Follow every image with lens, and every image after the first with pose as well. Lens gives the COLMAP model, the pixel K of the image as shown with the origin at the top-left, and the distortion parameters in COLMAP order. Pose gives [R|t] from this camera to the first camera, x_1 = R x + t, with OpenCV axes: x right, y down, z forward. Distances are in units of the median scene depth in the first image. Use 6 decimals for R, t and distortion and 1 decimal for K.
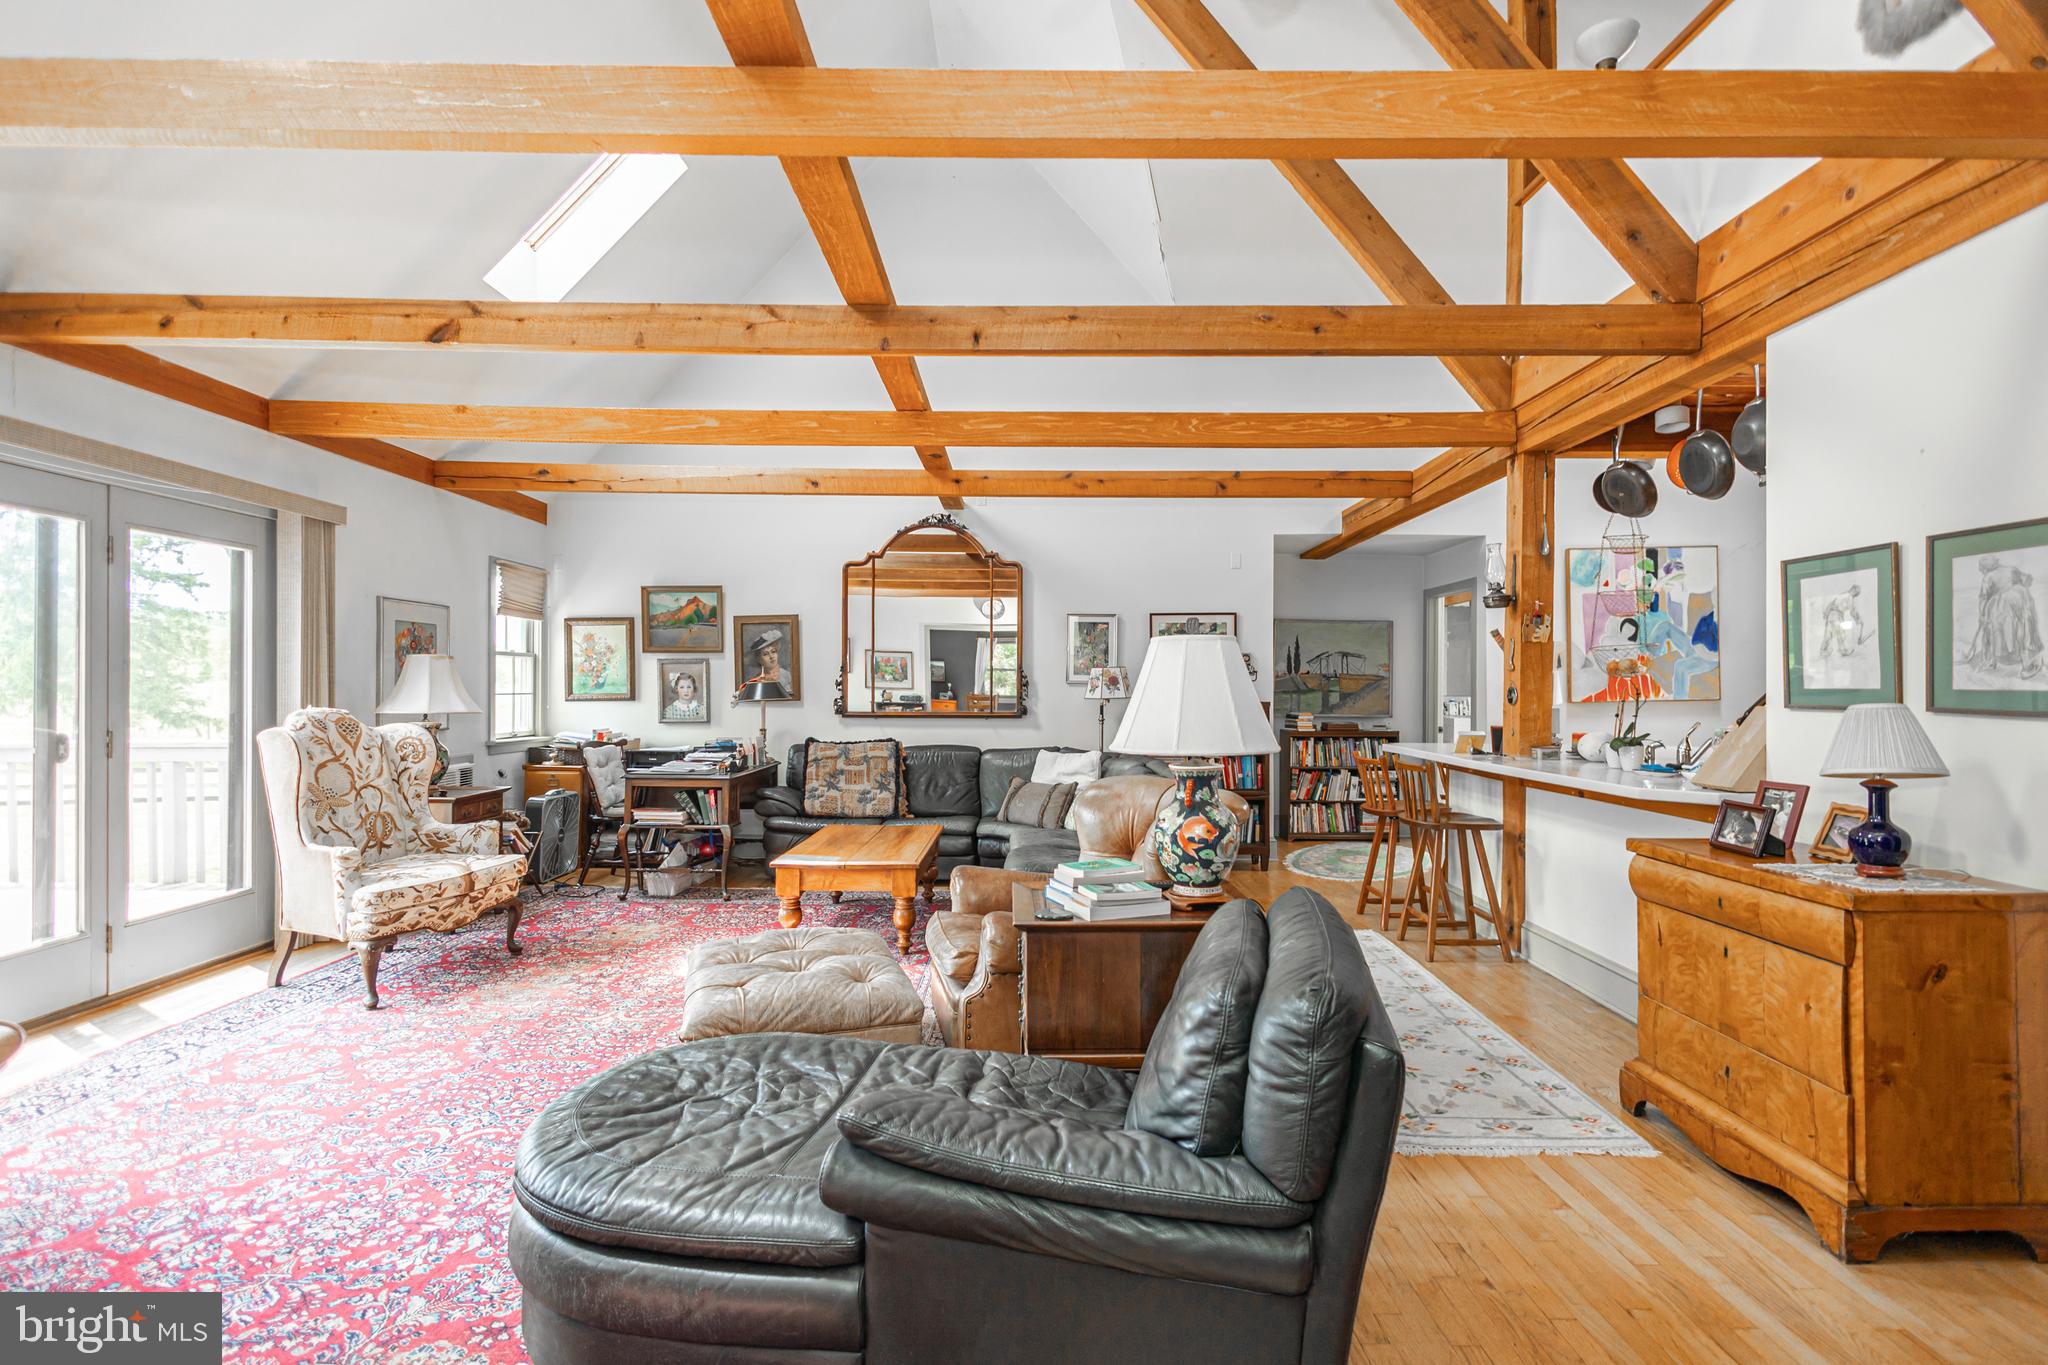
lens RADIAL K [[938.3, 0, 1024.0], [0, 938.3, 682.5], [0, 0, 1]] dist [-0.000326, 0.000002]
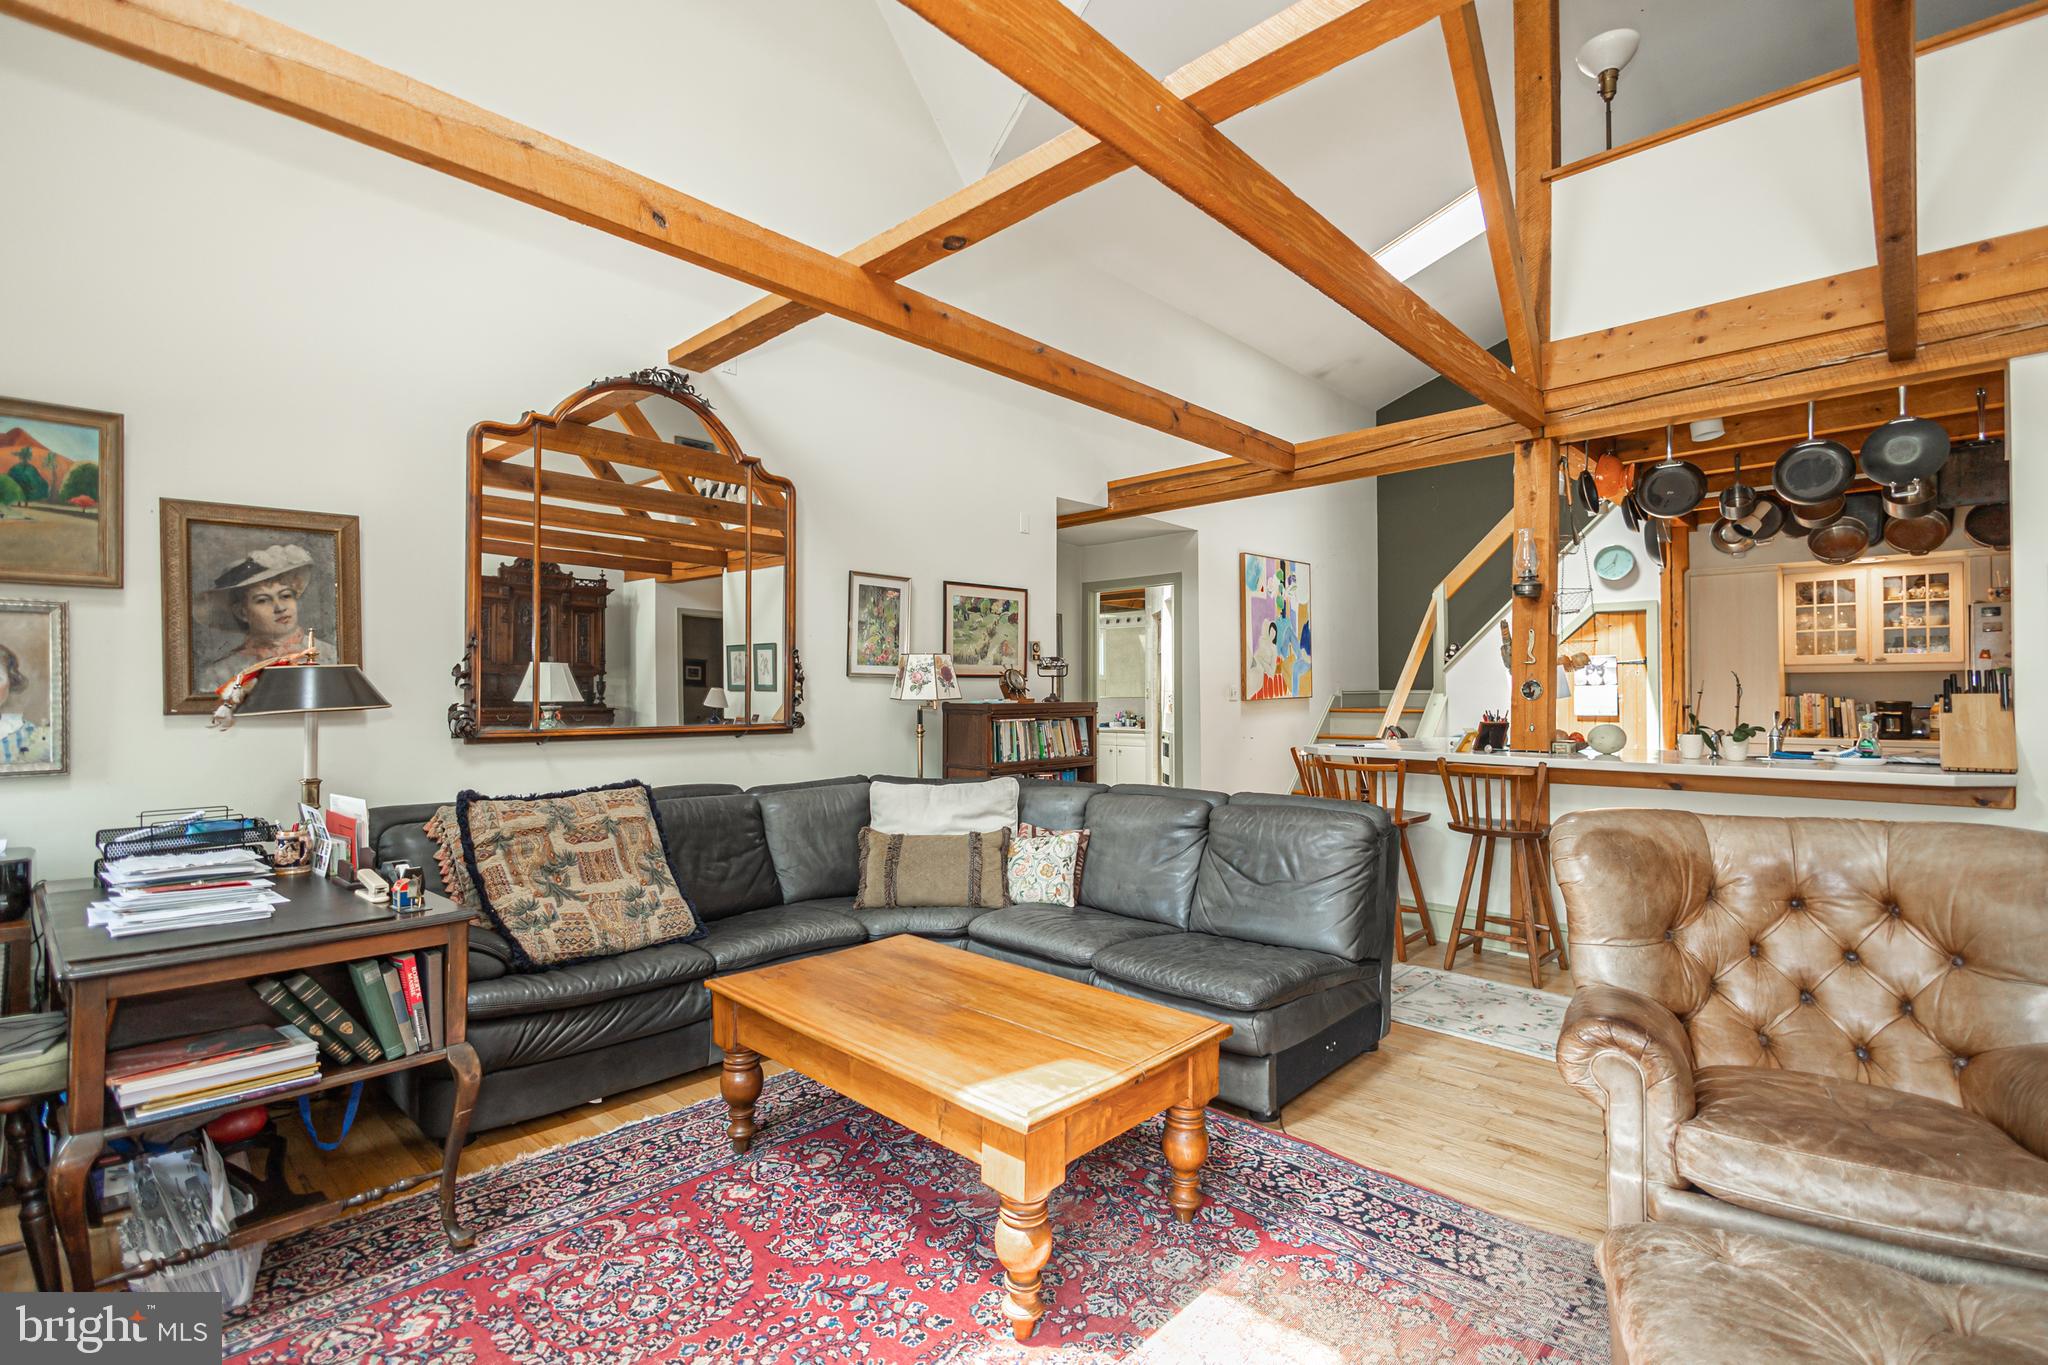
lens RADIAL K [[938.3, 0, 1024.0], [0, 938.3, 682.5], [0, 0, 1]] dist [-0.000326, 0.000002]
pose [[0.681513, 0.005667, 0.731784, -0.351205], [-0.001098, 0.999977, -0.006722, 0.008872], [-0.731805, 0.003778, 0.681504, 0.467935]]
